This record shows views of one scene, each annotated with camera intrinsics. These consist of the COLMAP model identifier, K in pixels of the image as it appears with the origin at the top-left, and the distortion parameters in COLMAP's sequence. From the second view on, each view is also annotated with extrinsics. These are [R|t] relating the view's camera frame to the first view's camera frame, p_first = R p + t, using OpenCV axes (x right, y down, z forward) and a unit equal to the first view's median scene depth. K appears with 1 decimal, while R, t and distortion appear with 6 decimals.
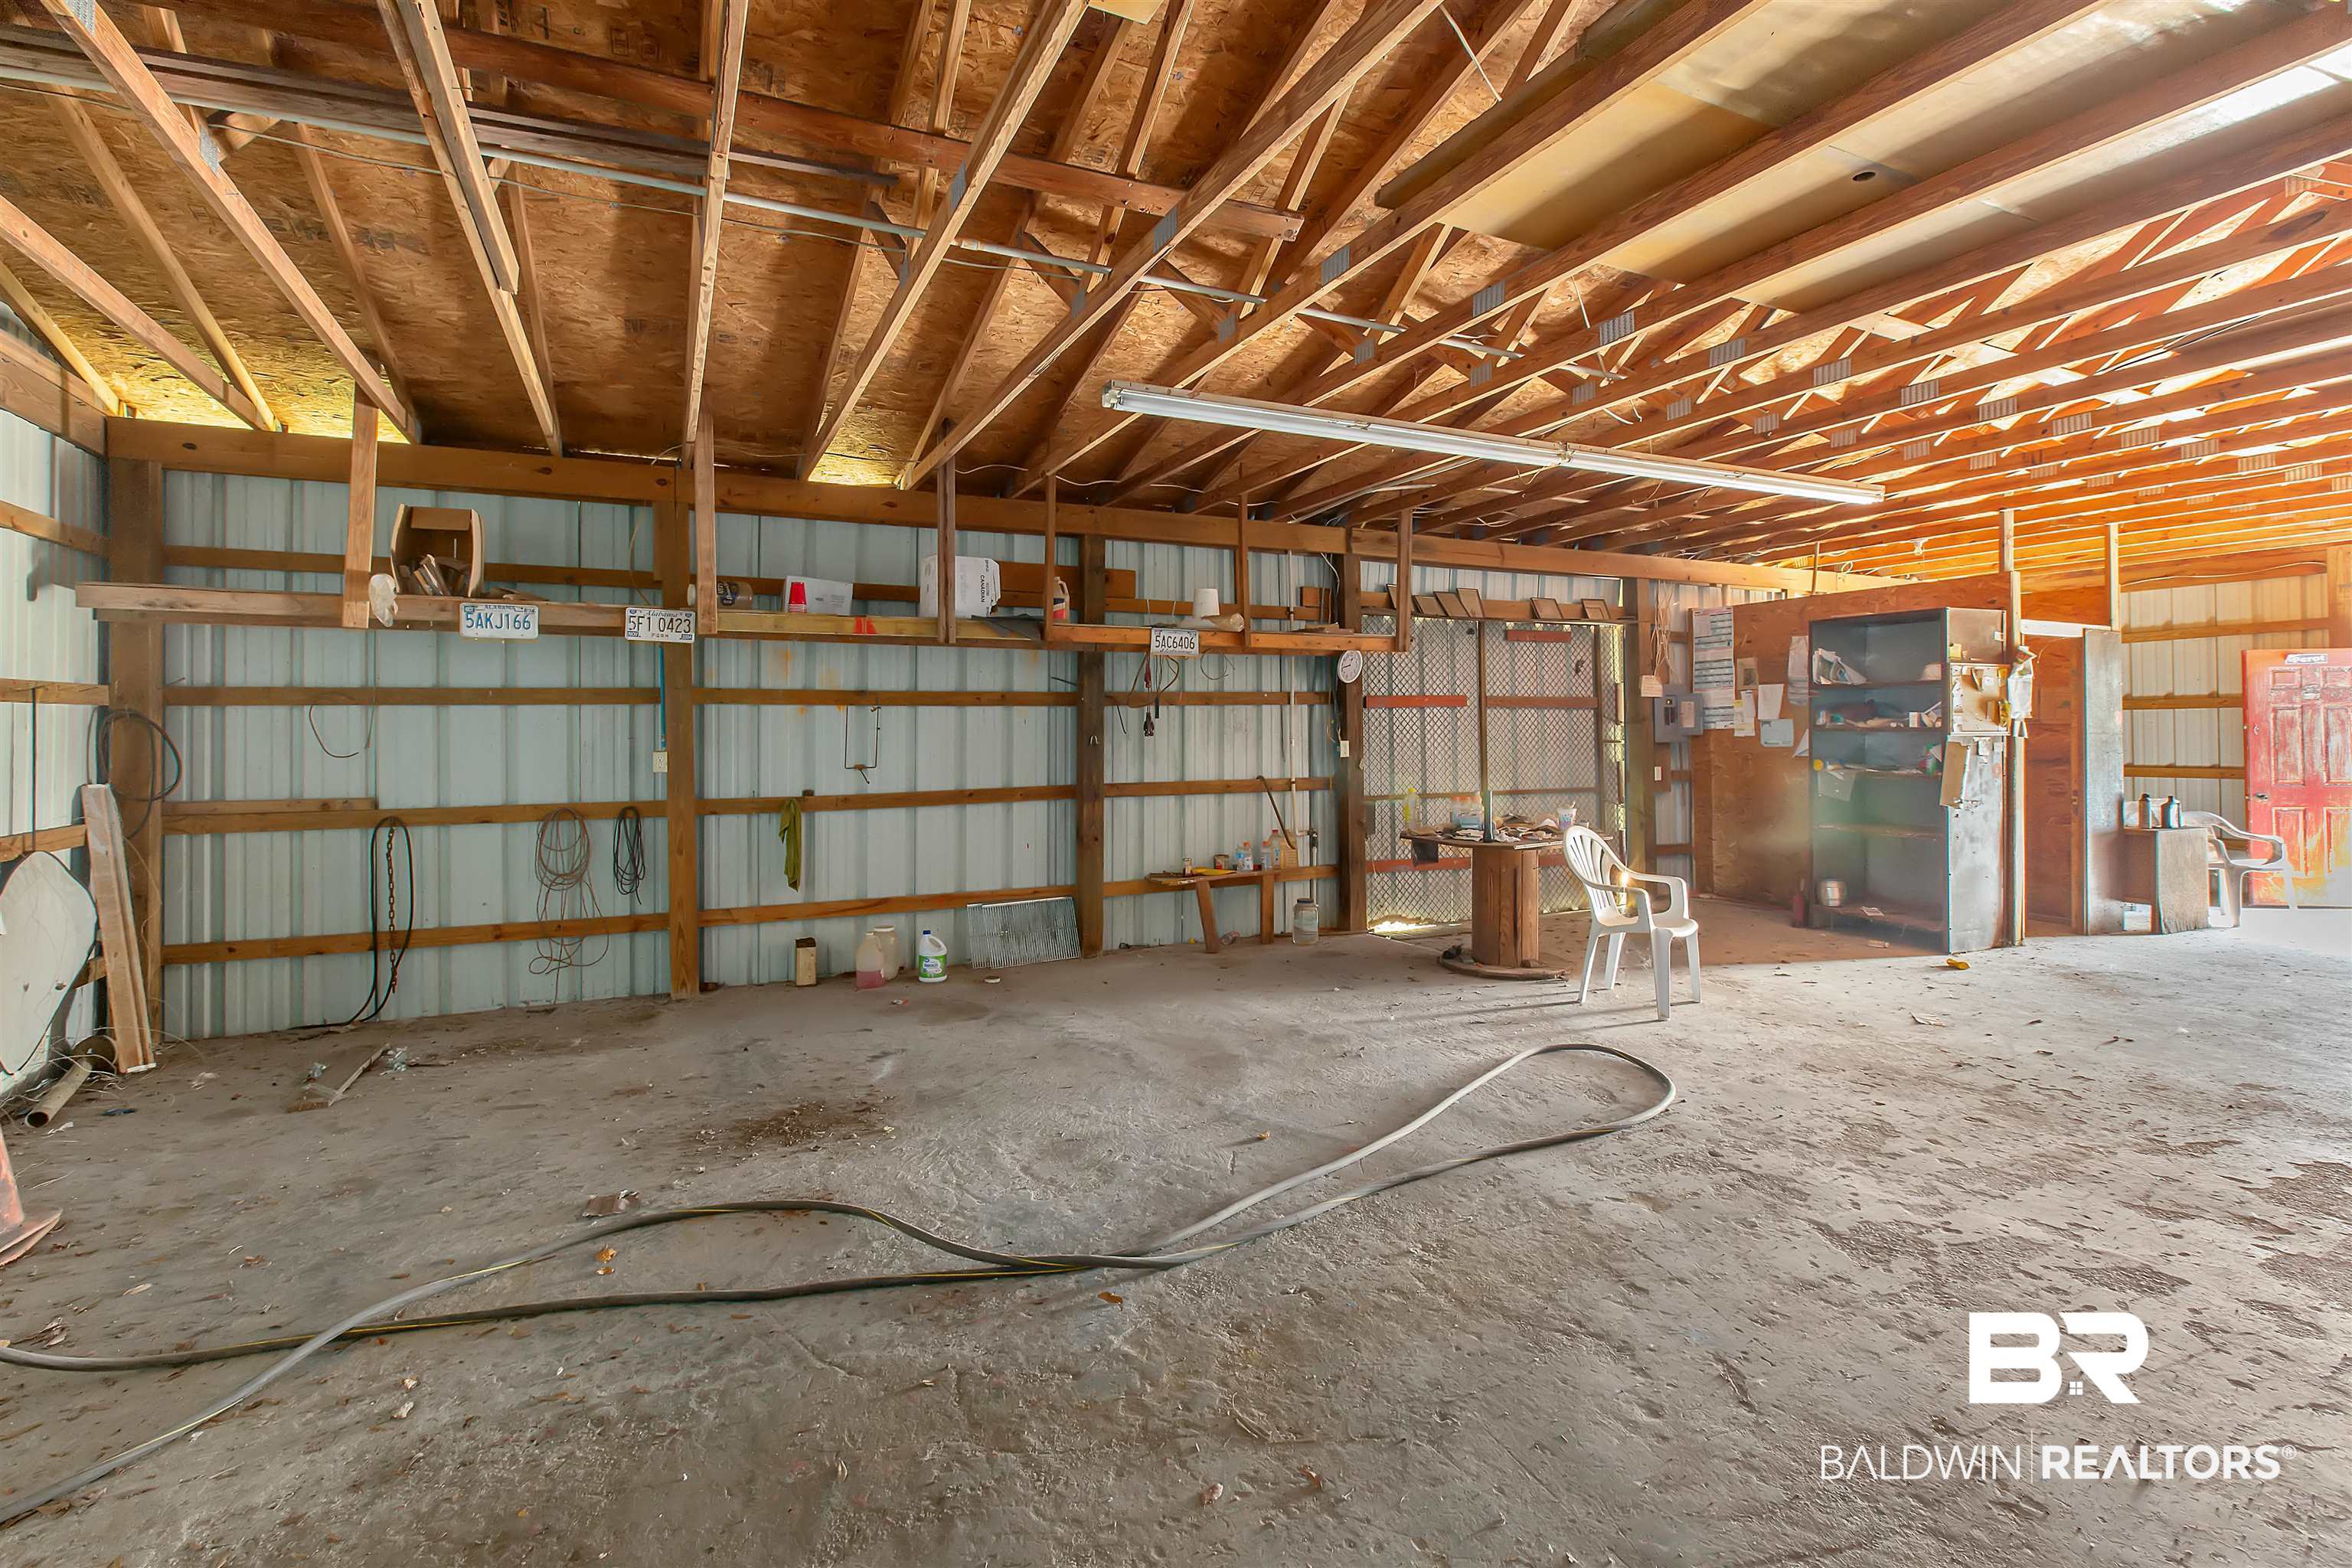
lens RADIAL K [[1071.8, 0, 1137.9], [0, 1071.8, 726.8], [0, 0, 1]] dist [-0.000194, -0.001311]
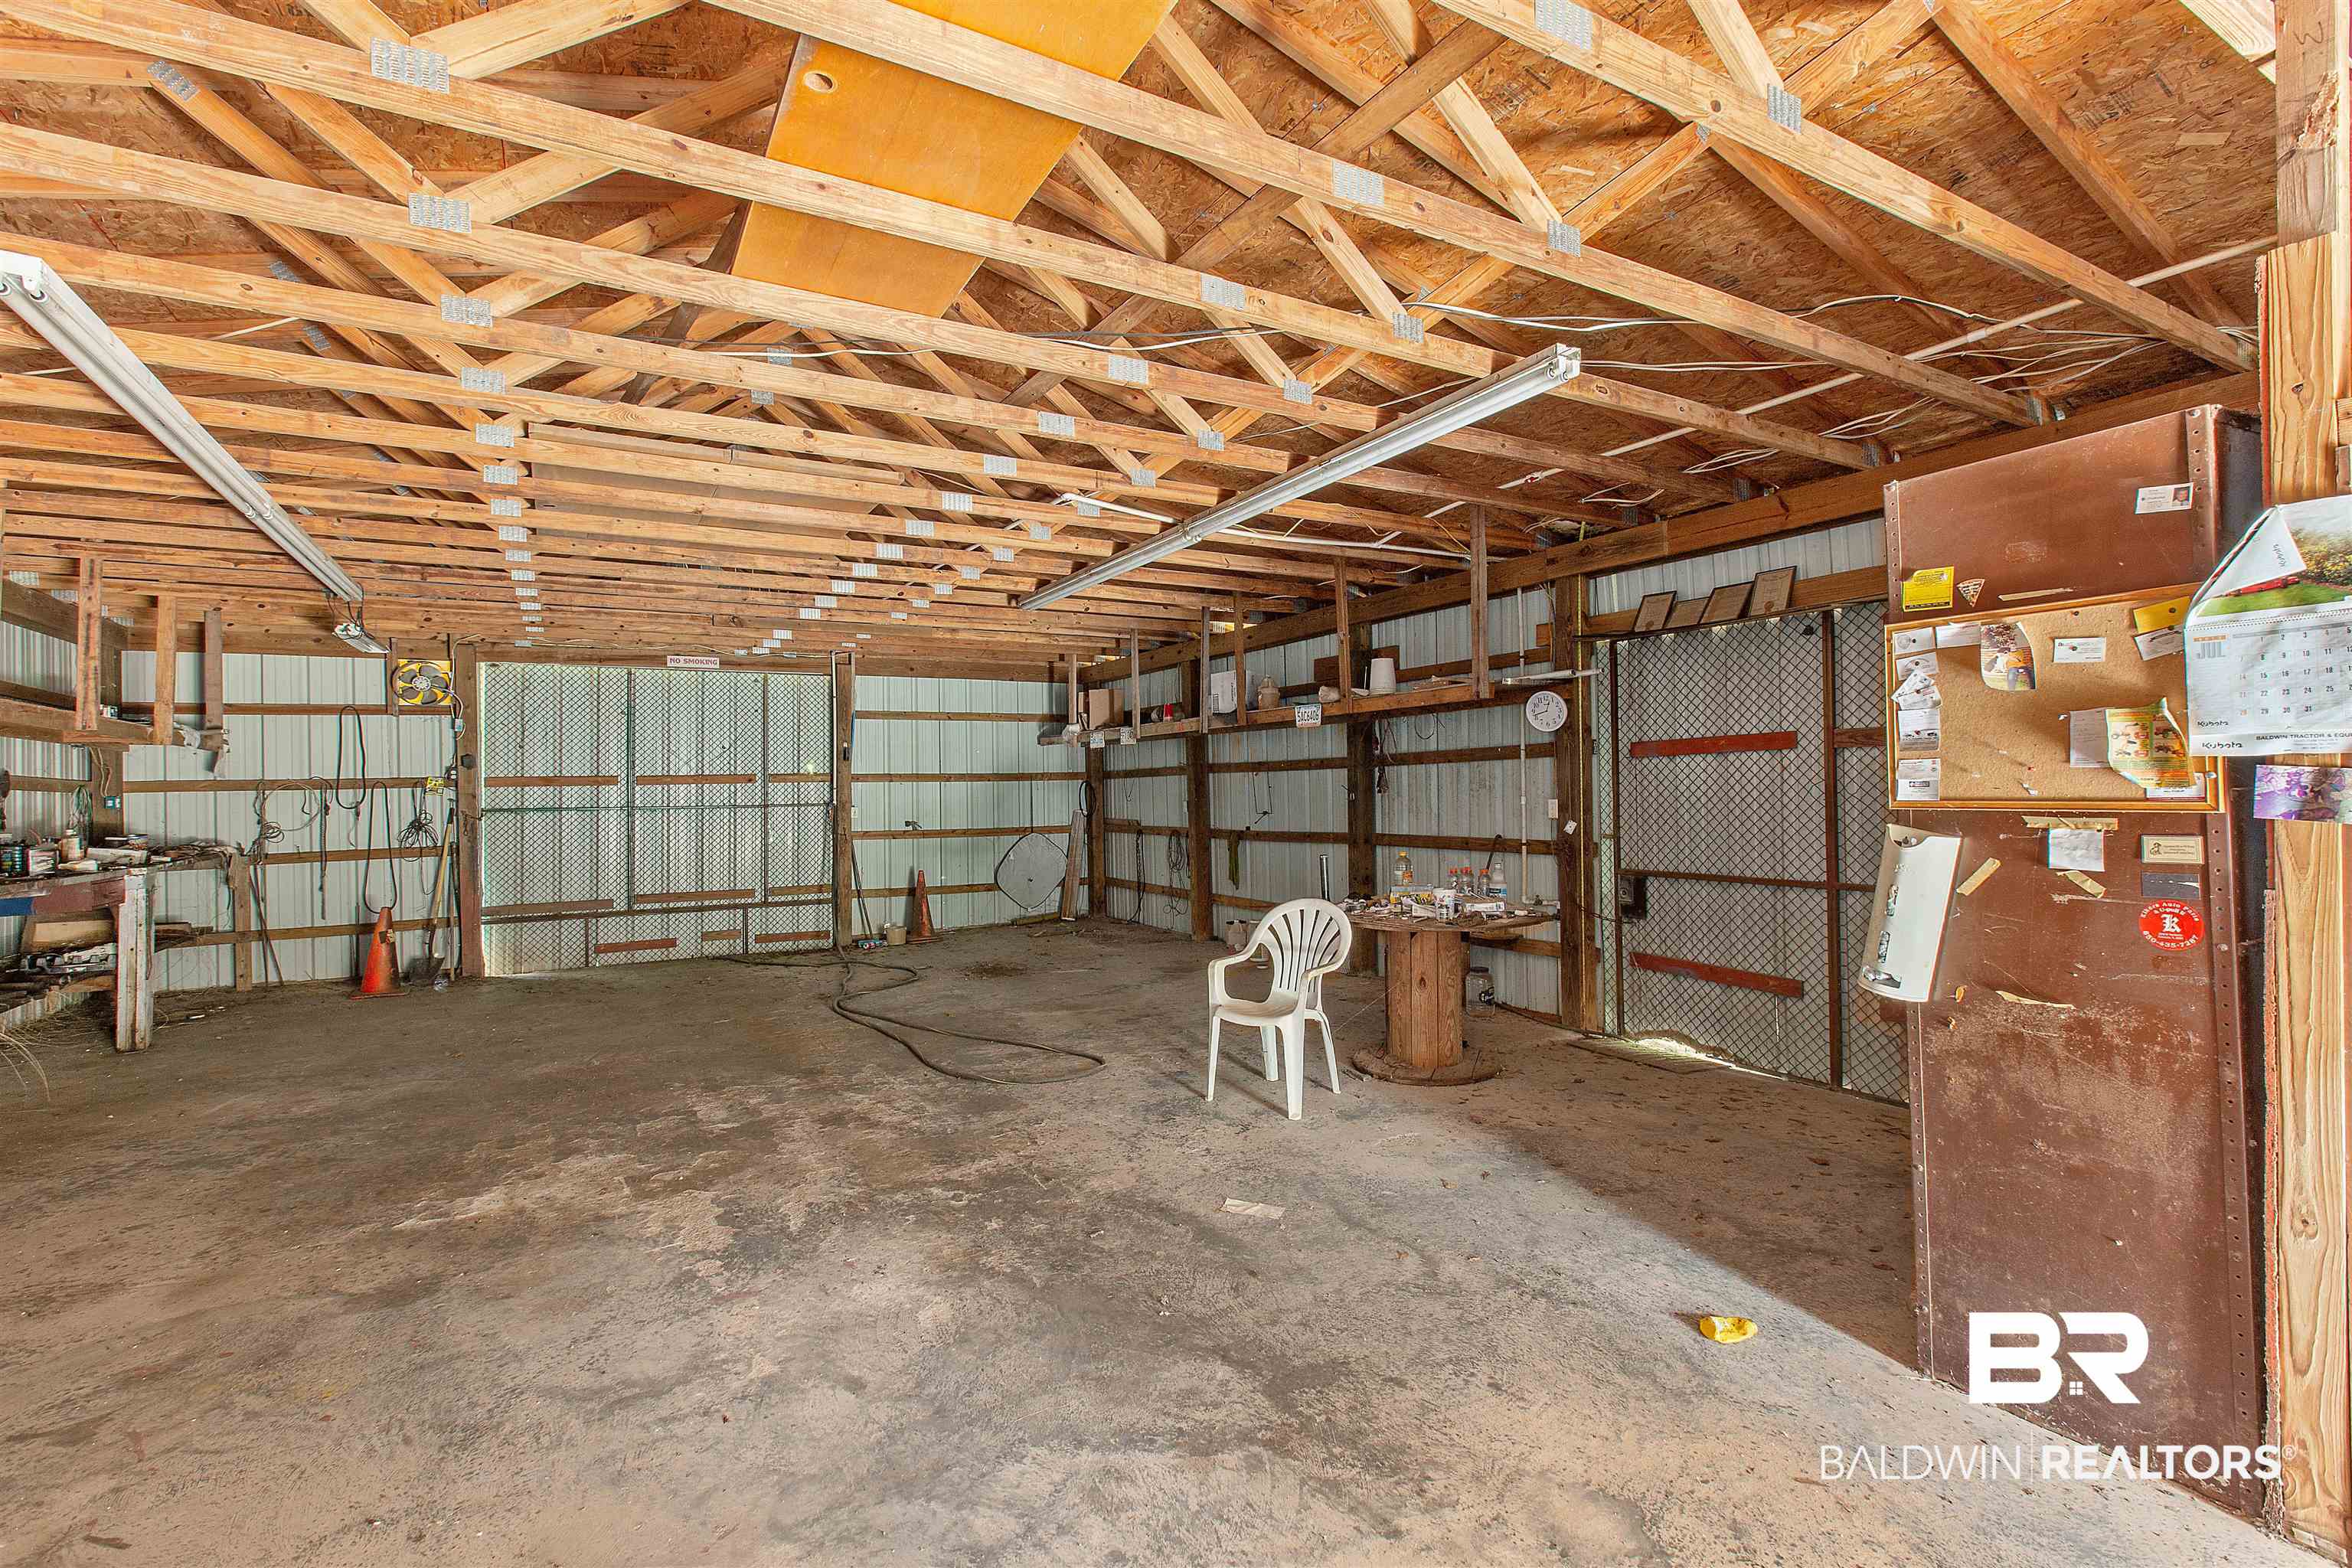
lens RADIAL K [[1071.8, 0, 1171.2], [0, 1071.8, 769.8], [0, 0, 1]] dist [-0.000194, -0.001311]
pose [[0.088037, -0.013436, -0.996027, 0.924196], [0.017659, 0.999773, -0.011925, -0.005014], [0.995961, -0.016538, 0.088255, 0.563588]]
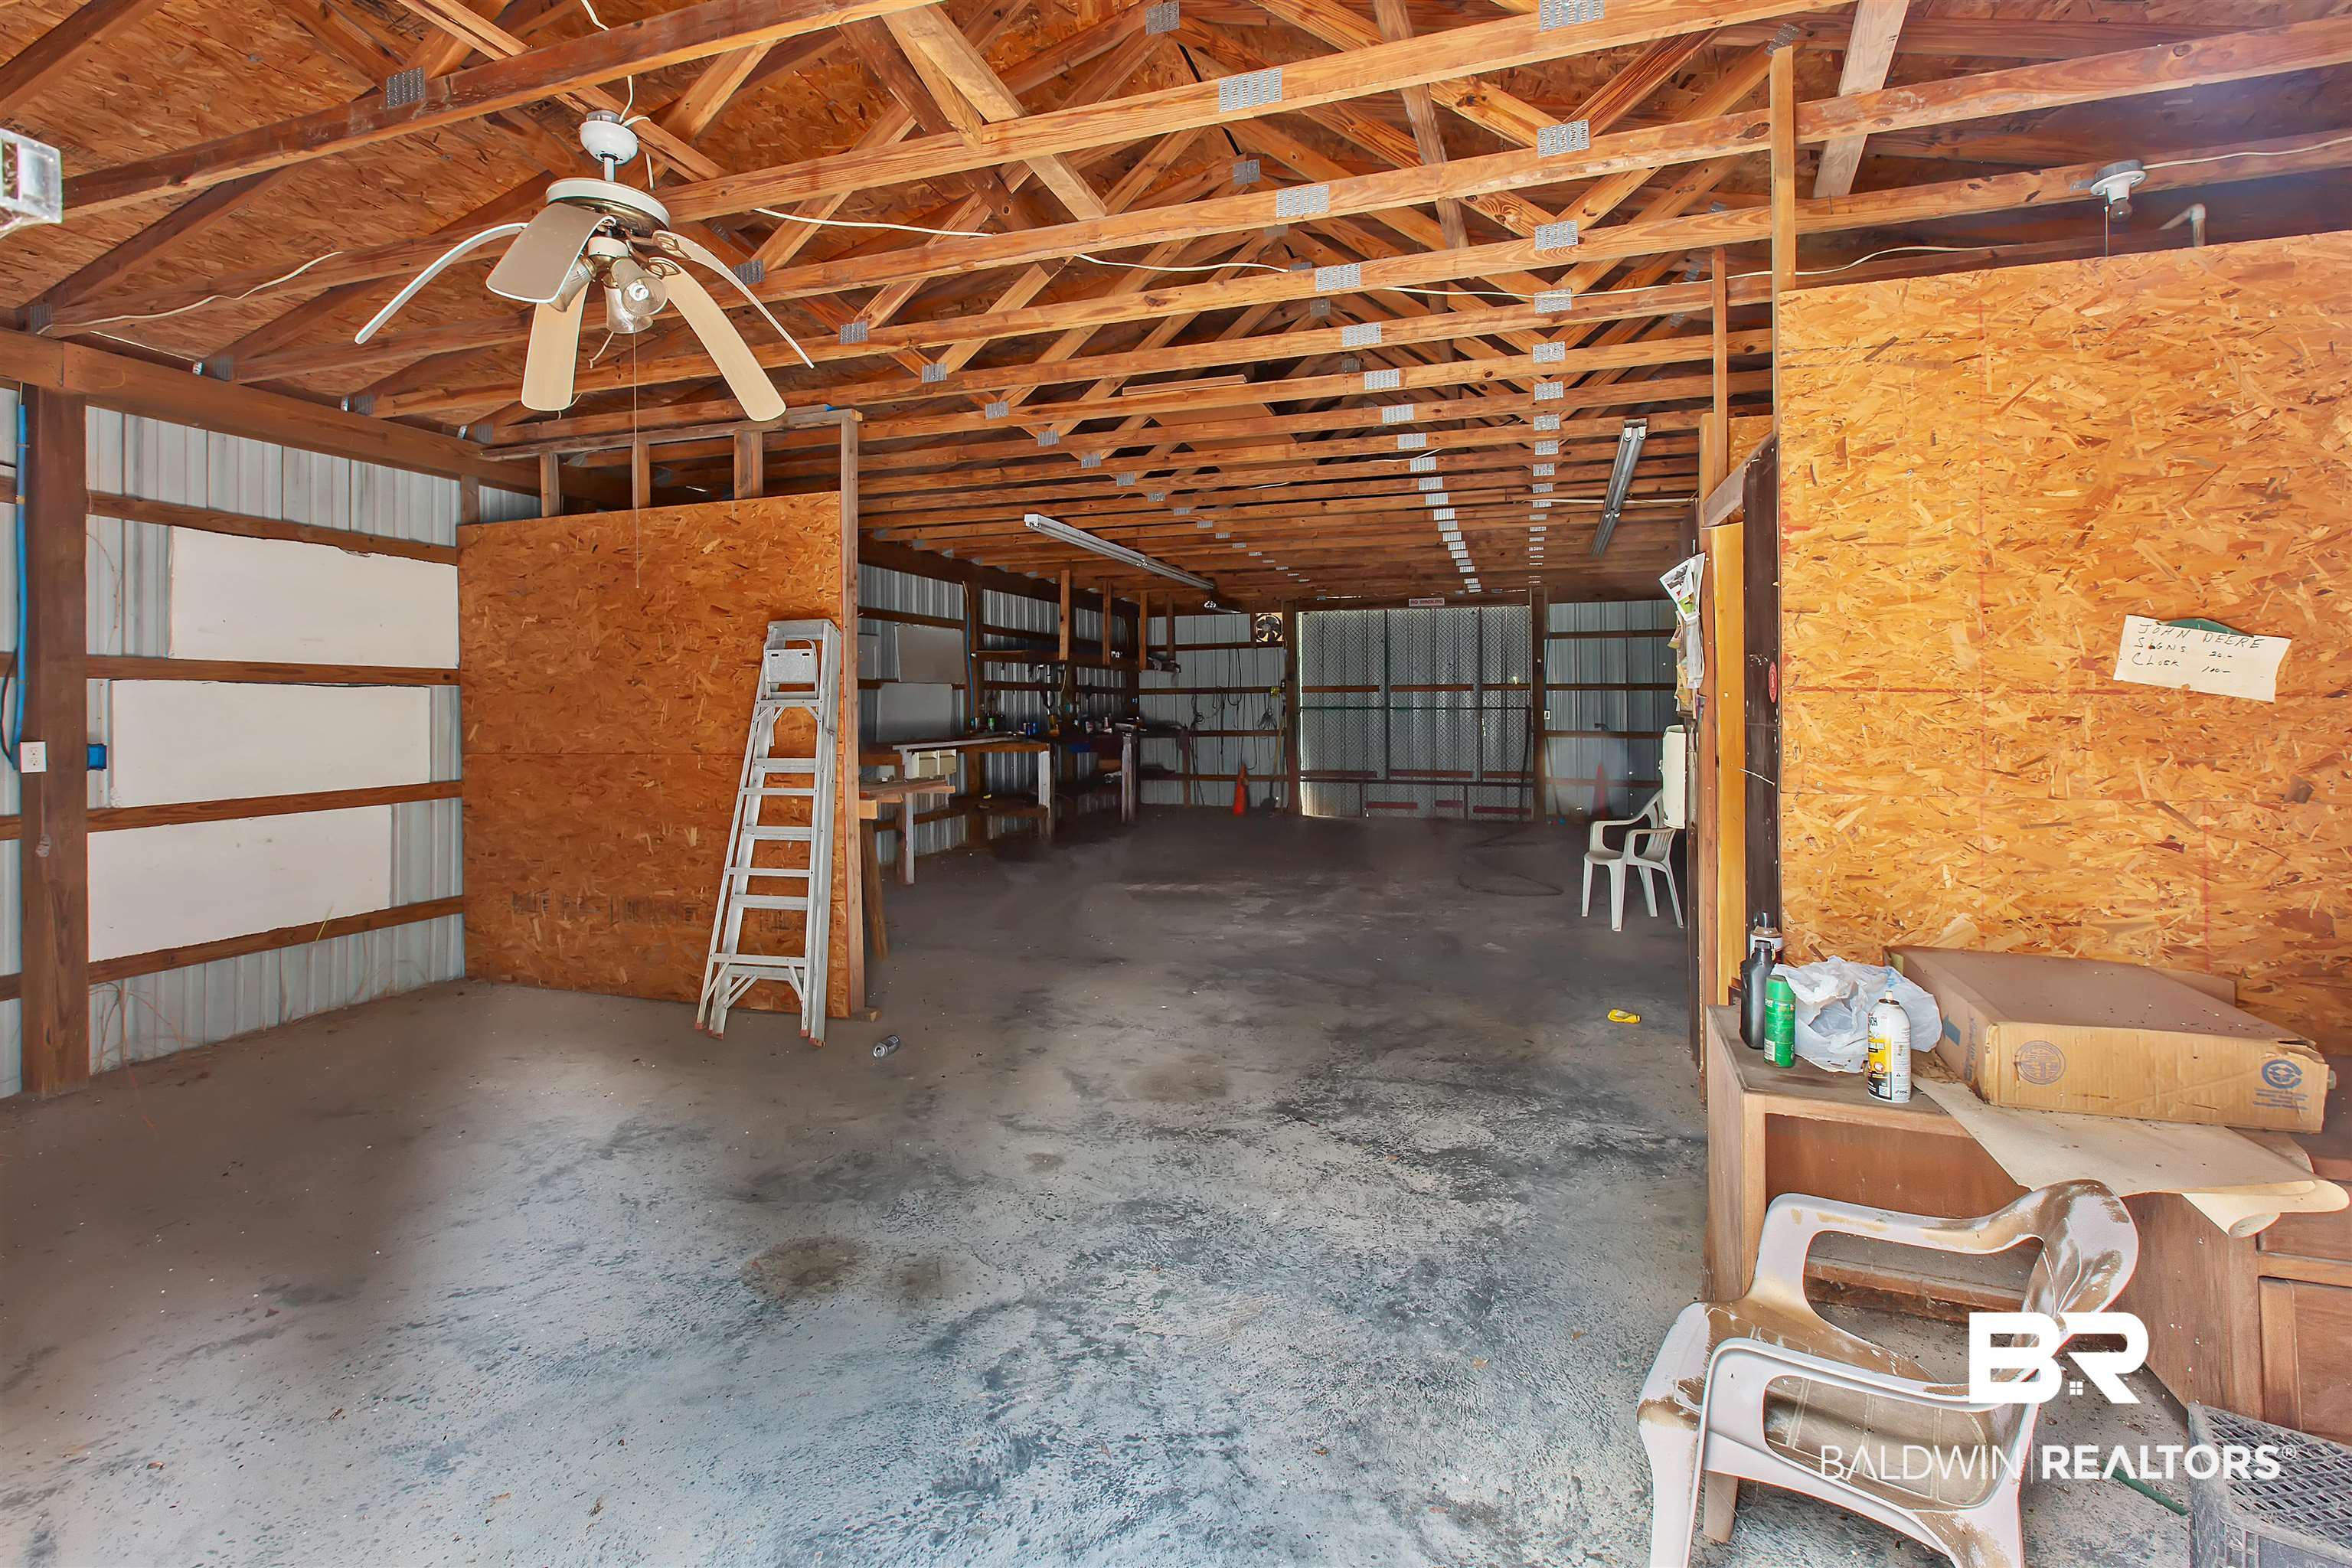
lens RADIAL K [[1071.8, 0, 1161.6], [0, 1071.8, 787.7], [0, 0, 1]] dist [-0.000194, -0.001311]
pose [[-0.683224, 0.065171, -0.727295, 1.173196], [0.009267, 0.996703, 0.080607, -0.001951], [0.730150, 0.048332, -0.681575, 0.974967]]
